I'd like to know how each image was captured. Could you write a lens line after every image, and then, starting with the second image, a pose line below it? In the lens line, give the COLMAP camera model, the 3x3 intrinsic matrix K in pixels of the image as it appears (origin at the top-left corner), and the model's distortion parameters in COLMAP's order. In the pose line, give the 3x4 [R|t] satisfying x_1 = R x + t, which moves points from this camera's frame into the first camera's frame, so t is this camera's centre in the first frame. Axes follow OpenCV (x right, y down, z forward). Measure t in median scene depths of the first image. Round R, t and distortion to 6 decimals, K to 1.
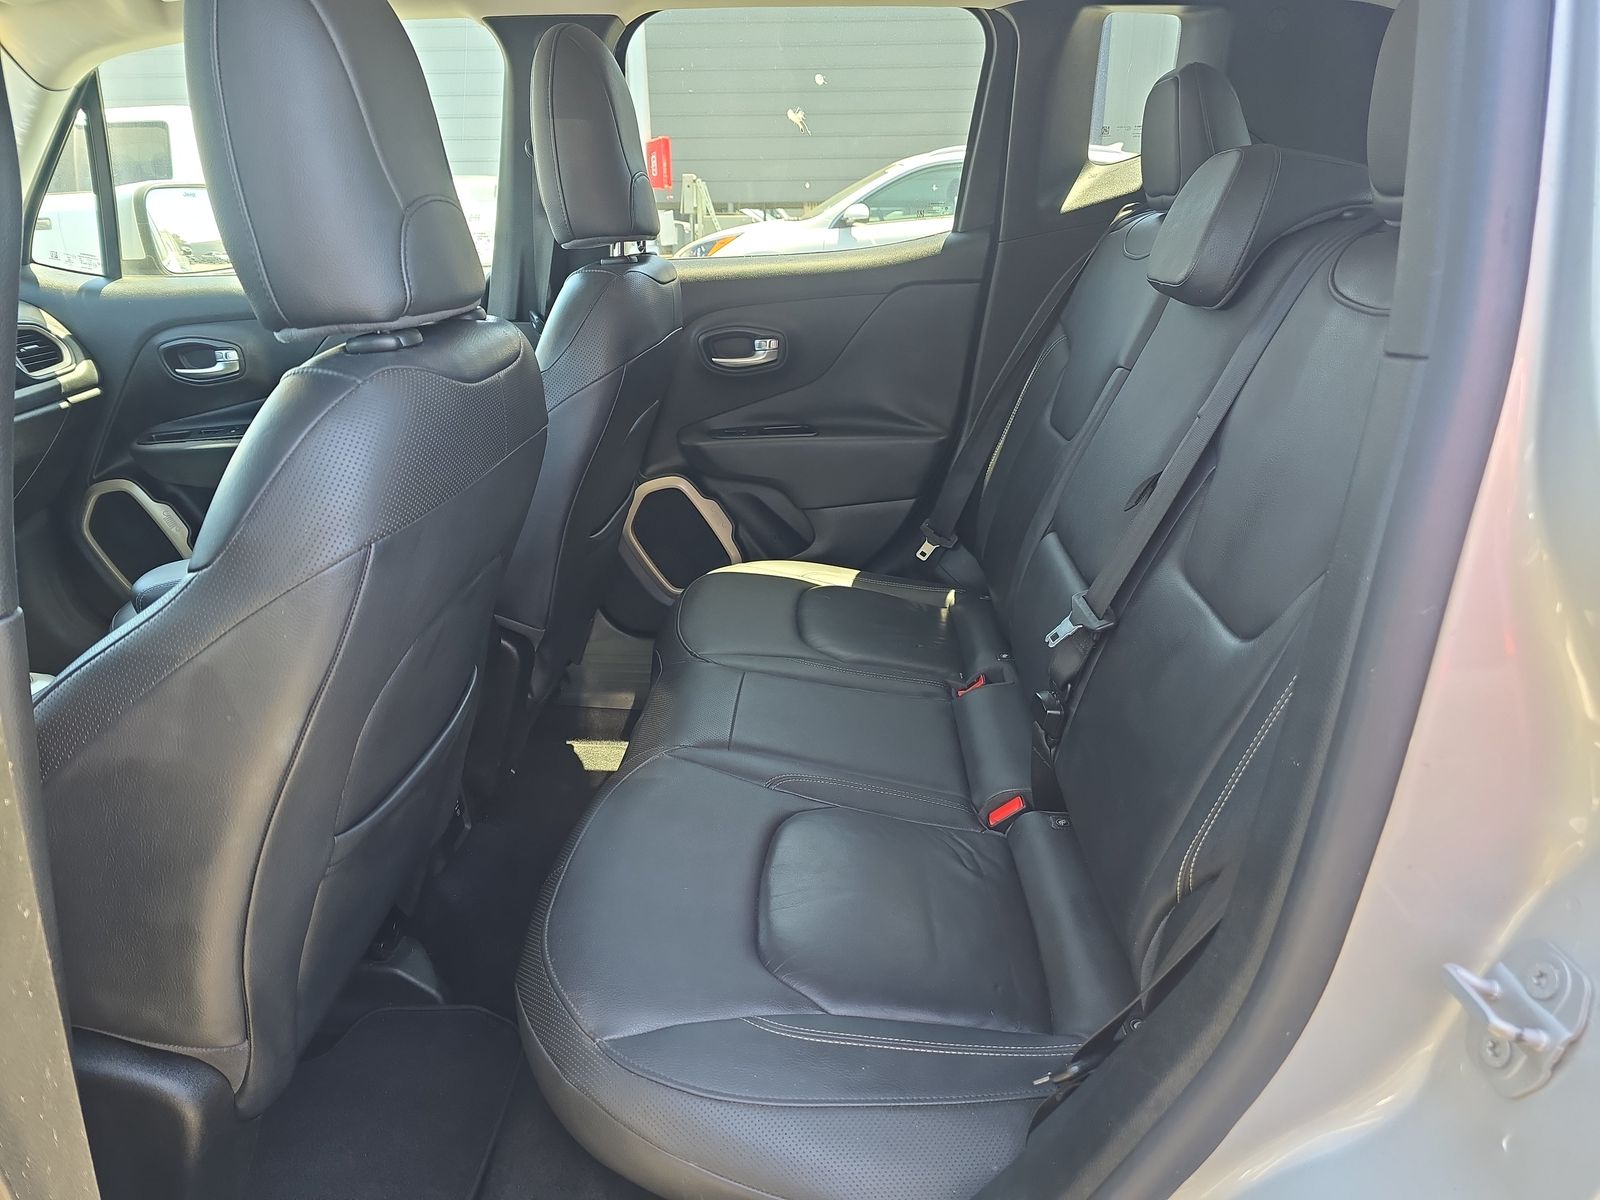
lens RADIAL K [[1084.9, 0, 805.7], [0, 1084.9, 609.4], [0, 0, 1]] dist [0.033230, -0.031899]
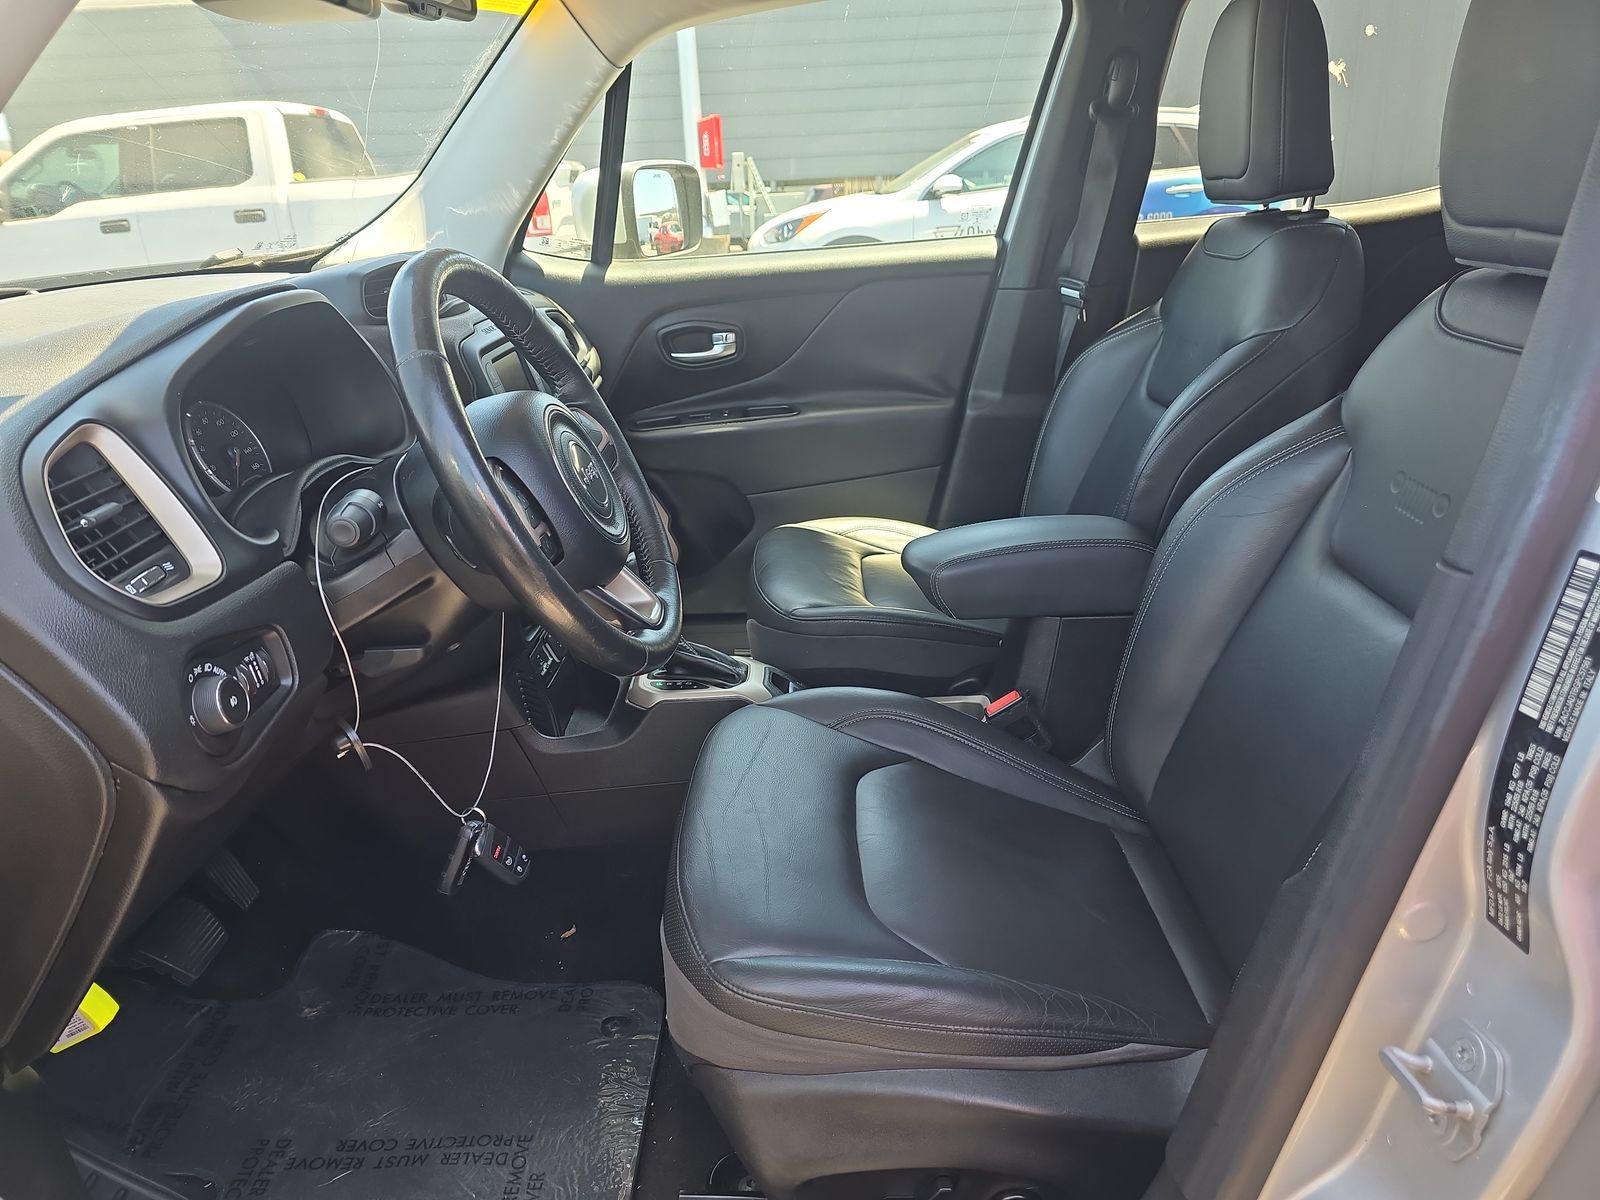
lens RADIAL K [[1084.9, 0, 807.9], [0, 1084.9, 611.1], [0, 0, 1]] dist [0.033230, -0.031899]
pose [[0.998865, -0.044116, 0.017933, -0.112547], [0.043763, 0.998849, 0.019616, 0.000012], [-0.018777, -0.018809, 0.999647, 0.001197]]
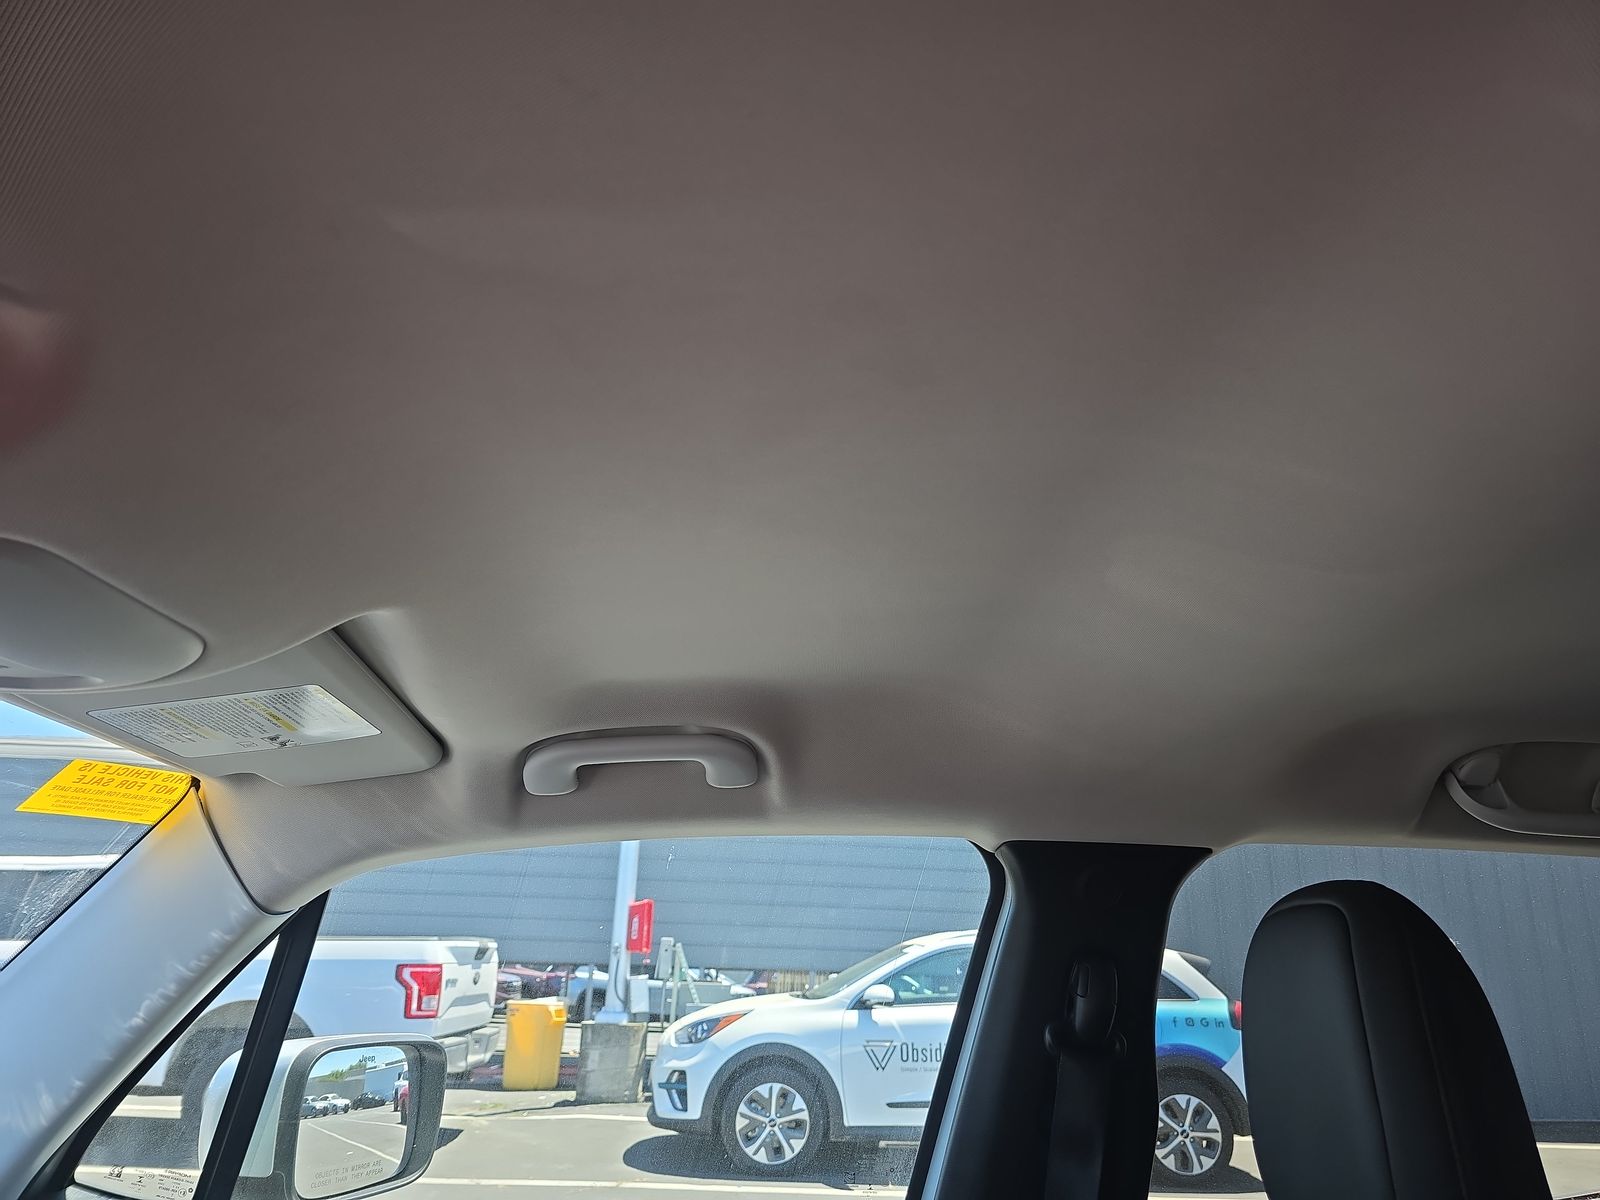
lens RADIAL K [[1084.9, 0, 788.1], [0, 1084.9, 596.9], [0, 0, 1]] dist [0.033230, -0.031899]
pose [[0.997105, 0.059288, 0.047604, -0.090987], [-0.016419, 0.779207, -0.626551, -0.046239], [-0.074240, 0.623956, 0.777925, 0.077757]]
